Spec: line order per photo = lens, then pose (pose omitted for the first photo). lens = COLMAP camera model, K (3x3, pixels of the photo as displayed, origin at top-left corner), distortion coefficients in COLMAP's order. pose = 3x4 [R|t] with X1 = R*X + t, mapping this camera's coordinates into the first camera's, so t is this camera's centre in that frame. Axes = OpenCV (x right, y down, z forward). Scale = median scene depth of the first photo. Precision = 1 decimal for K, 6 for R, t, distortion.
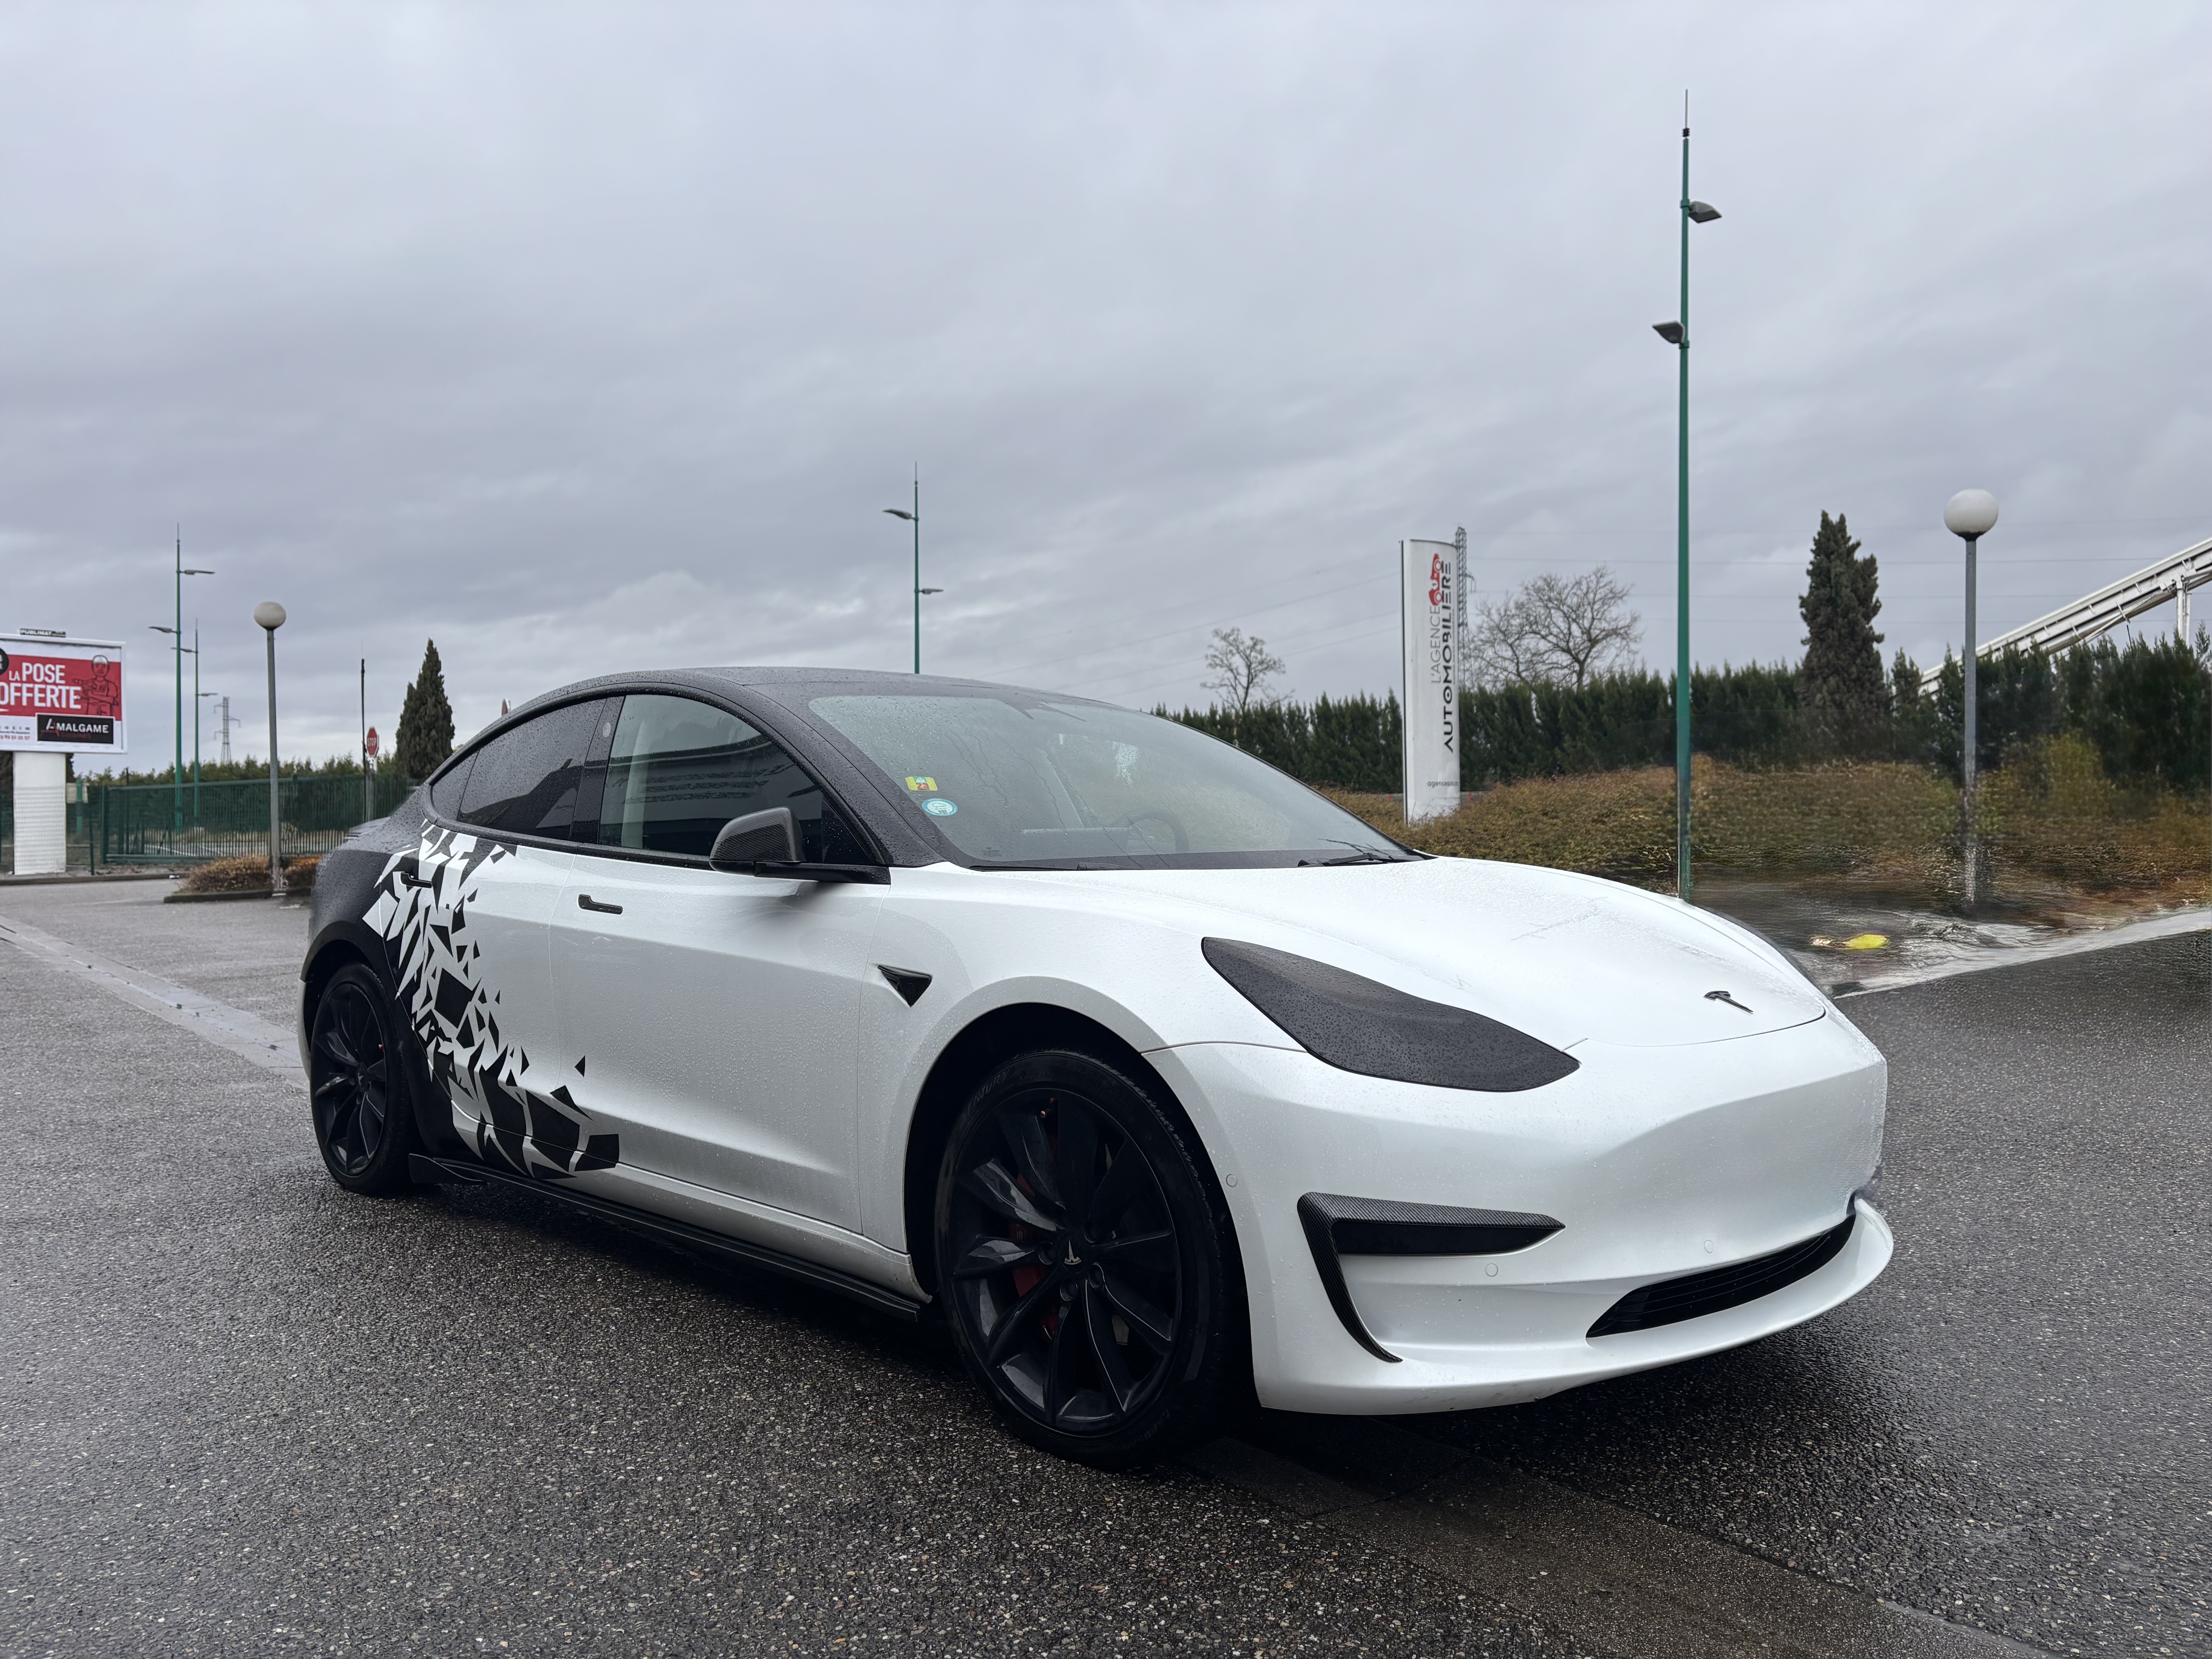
lens RADIAL K [[1665.3, 0, 1112.3], [0, 1665.3, 857.1], [0, 0, 1]] dist [-0.000139, 0.004591]
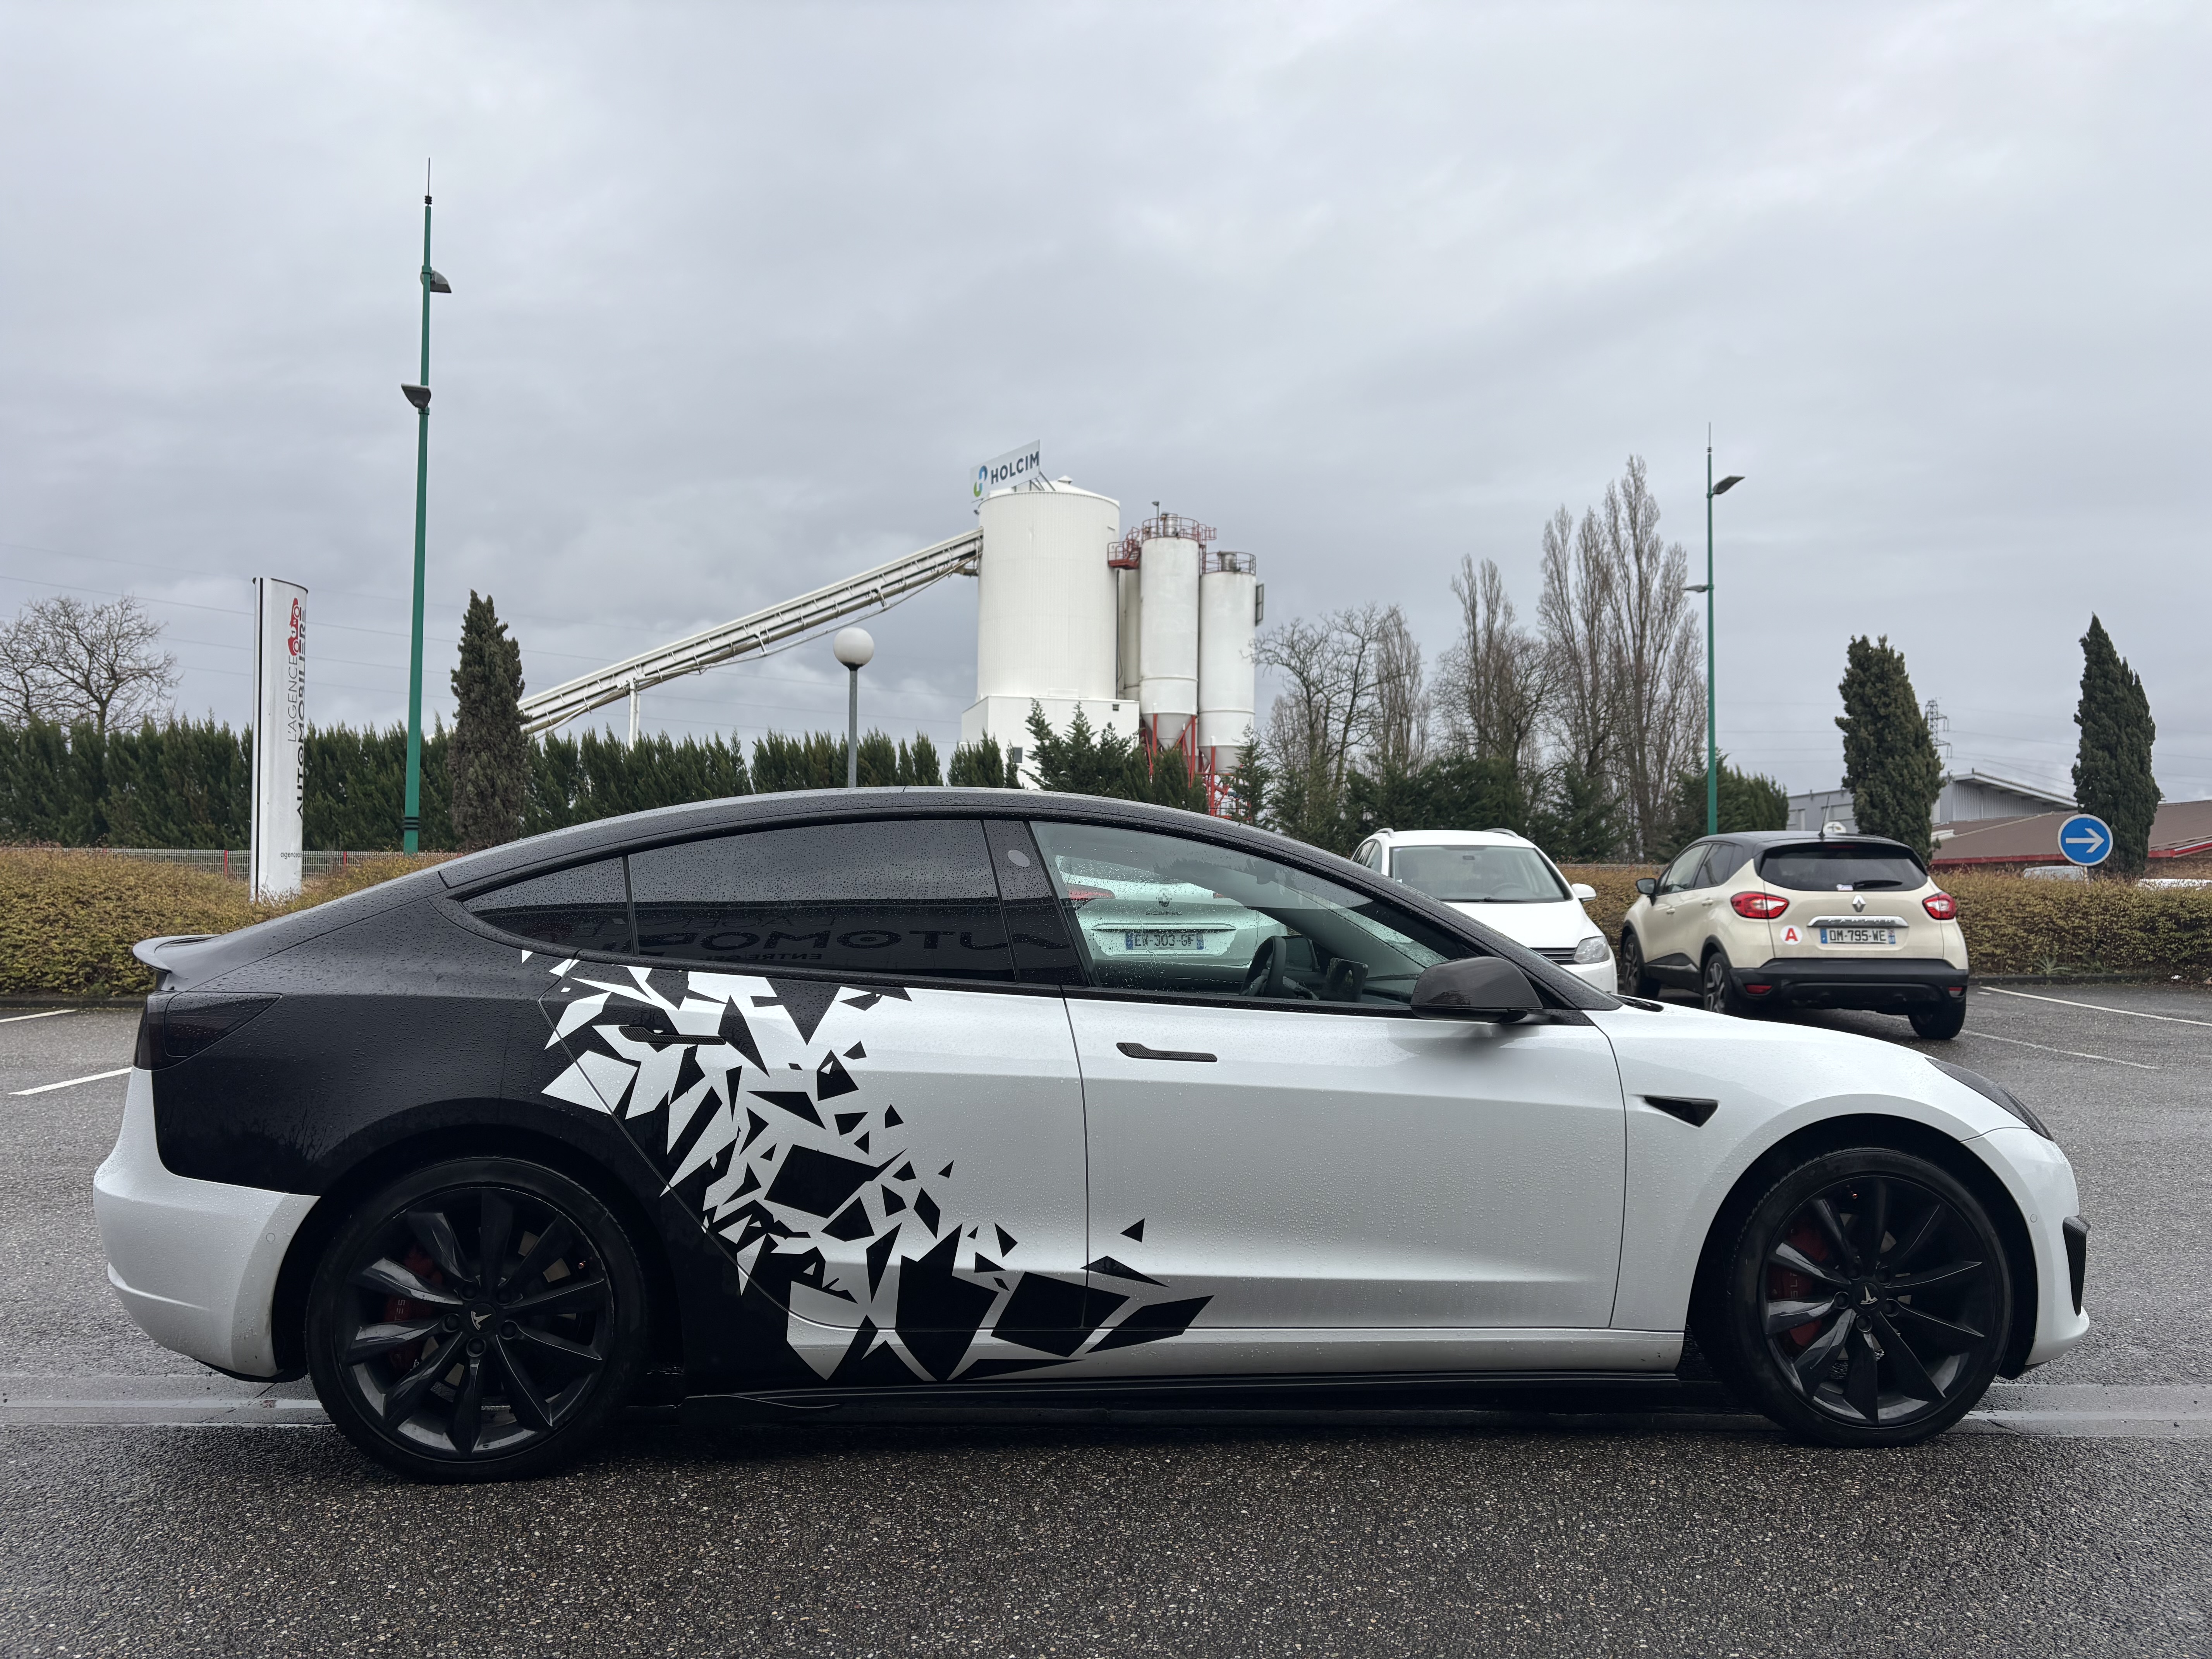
lens RADIAL K [[1664.4, 0, 1106.0], [0, 1664.4, 829.5], [0, 0, 1]] dist [0.069539, -0.078121]
pose [[0.629309, 0.044167, 0.775899, -0.921177], [-0.003340, 0.998528, -0.054130, -0.040858], [-0.777148, 0.031473, 0.628531, 0.367819]]
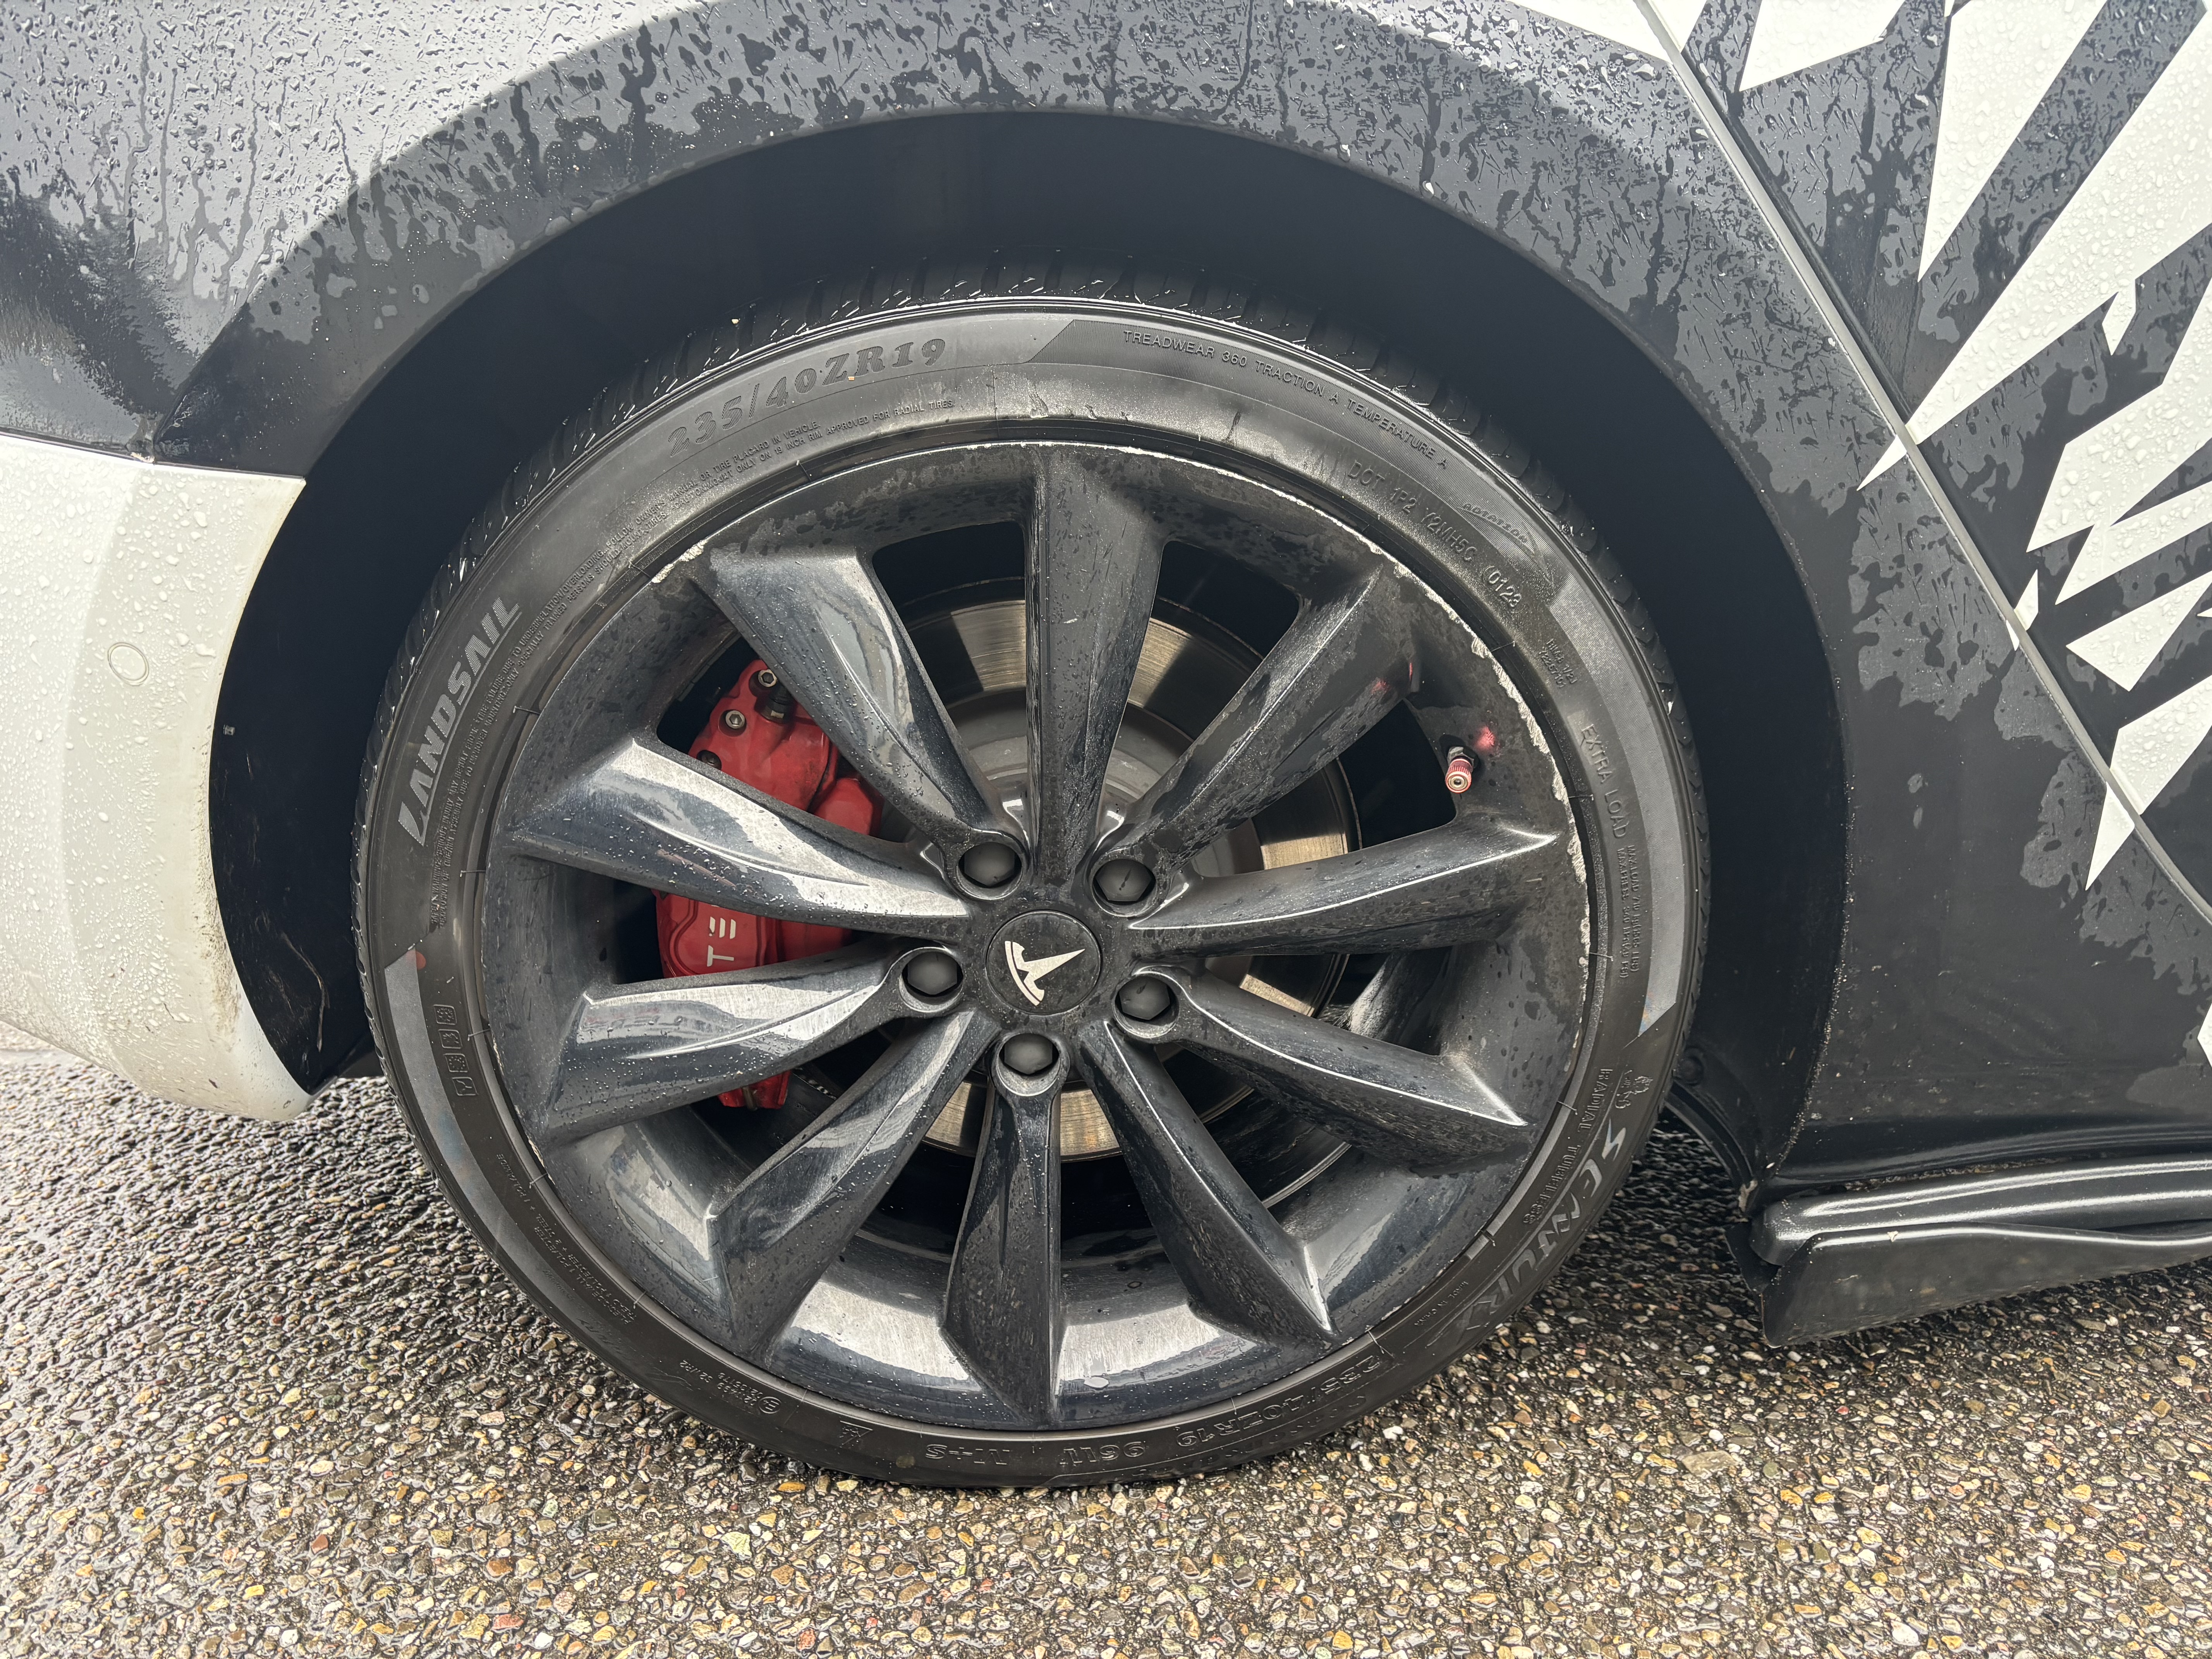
lens RADIAL K [[1664.4, 0, 1106.0], [0, 1664.4, 829.5], [0, 0, 1]] dist [0.069539, -0.078121]
pose [[0.670174, -0.287210, 0.684381, -0.612314], [0.008098, 0.924867, 0.380204, 0.055472], [-0.742160, -0.249261, 0.622148, 0.966810]]
